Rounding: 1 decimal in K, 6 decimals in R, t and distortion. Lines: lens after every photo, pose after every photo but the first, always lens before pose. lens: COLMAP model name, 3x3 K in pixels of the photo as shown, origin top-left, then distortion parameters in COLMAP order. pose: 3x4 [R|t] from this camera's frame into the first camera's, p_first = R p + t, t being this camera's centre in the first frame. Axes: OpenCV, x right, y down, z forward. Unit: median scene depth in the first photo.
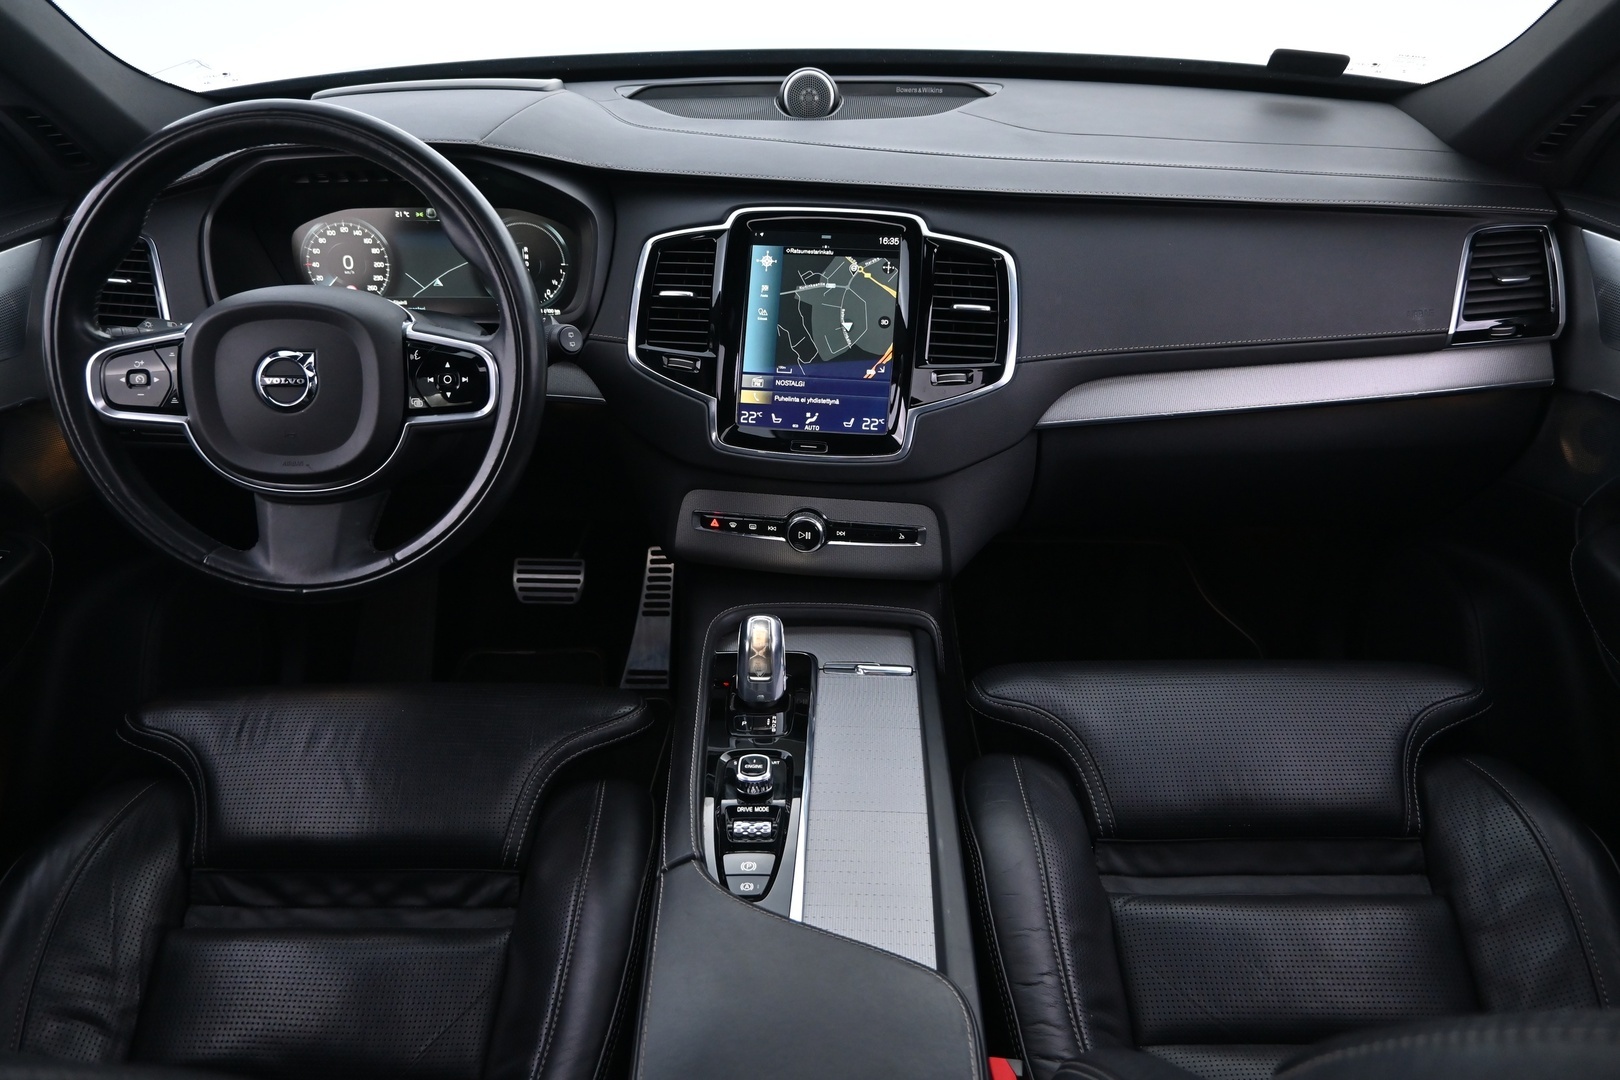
lens RADIAL K [[1093.8, 0, 810.0], [0, 1093.8, 540.0], [0, 0, 1]] dist [-0.007034, 0.004433]
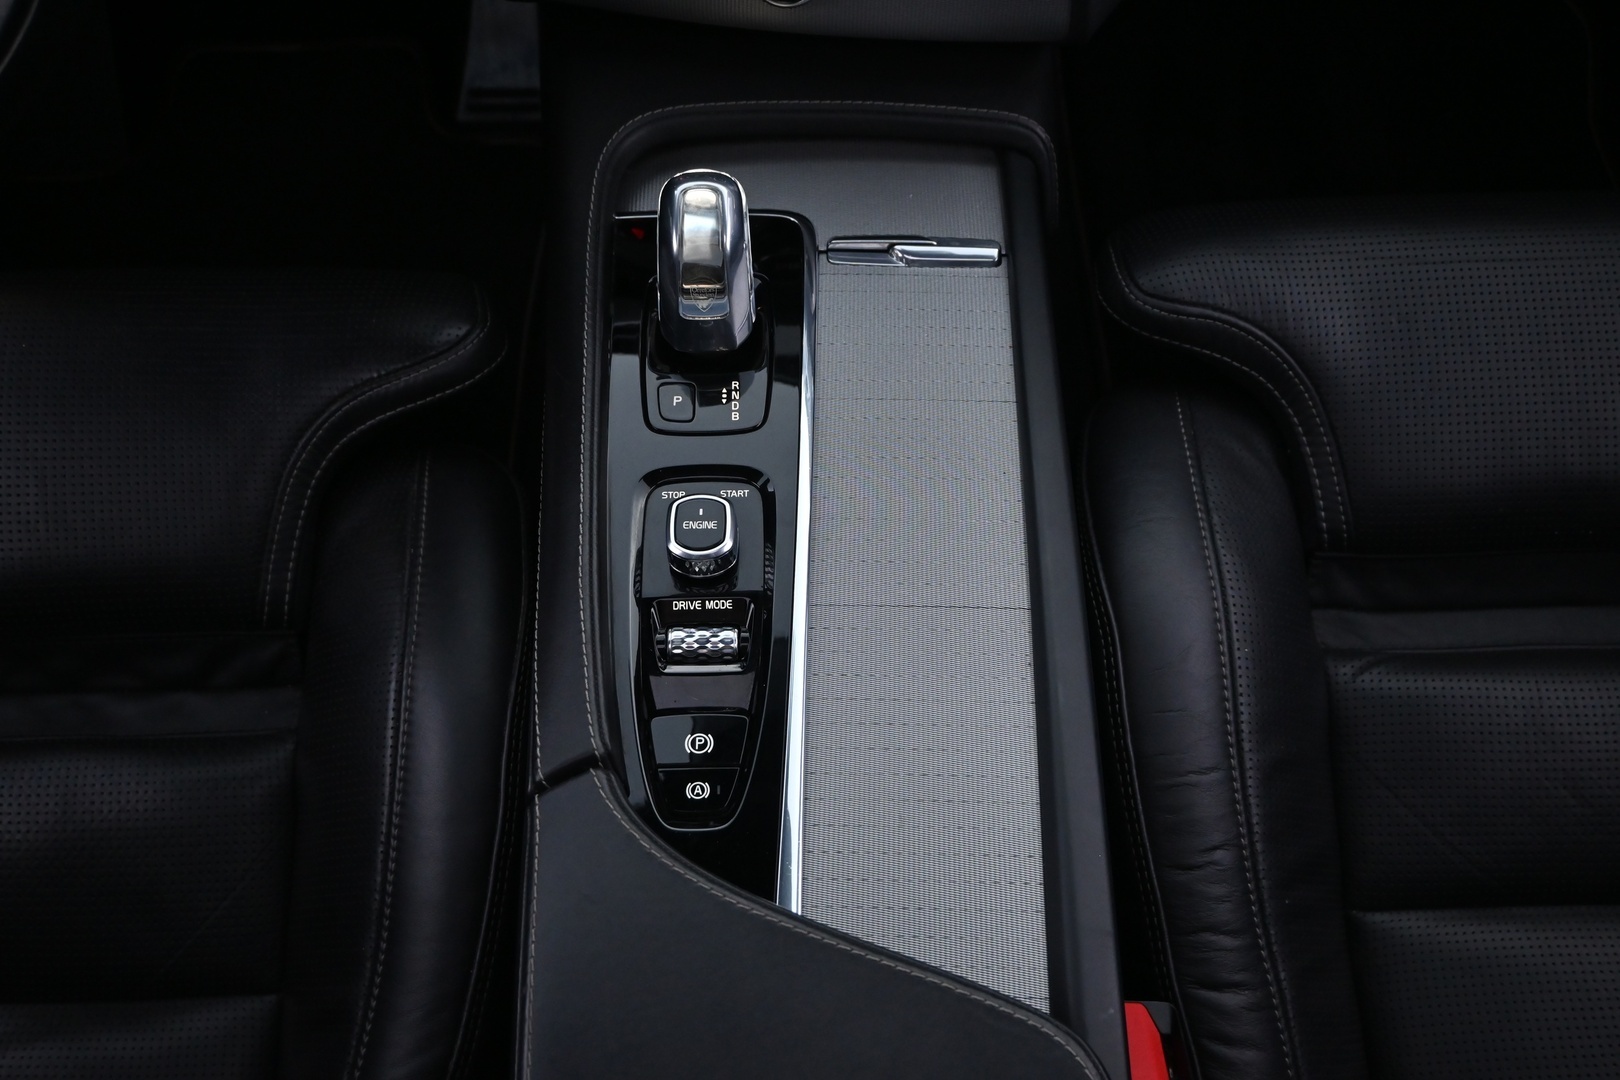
lens RADIAL K [[1560.8, 0, 810.0], [0, 1560.8, 540.0], [0, 0, 1]] dist [-0.002665, -0.001656]
pose [[0.999738, -0.019809, 0.011498, -0.007136], [0.011172, 0.859988, 0.510193, -0.150067], [-0.019995, -0.509930, 0.859983, 0.326471]]
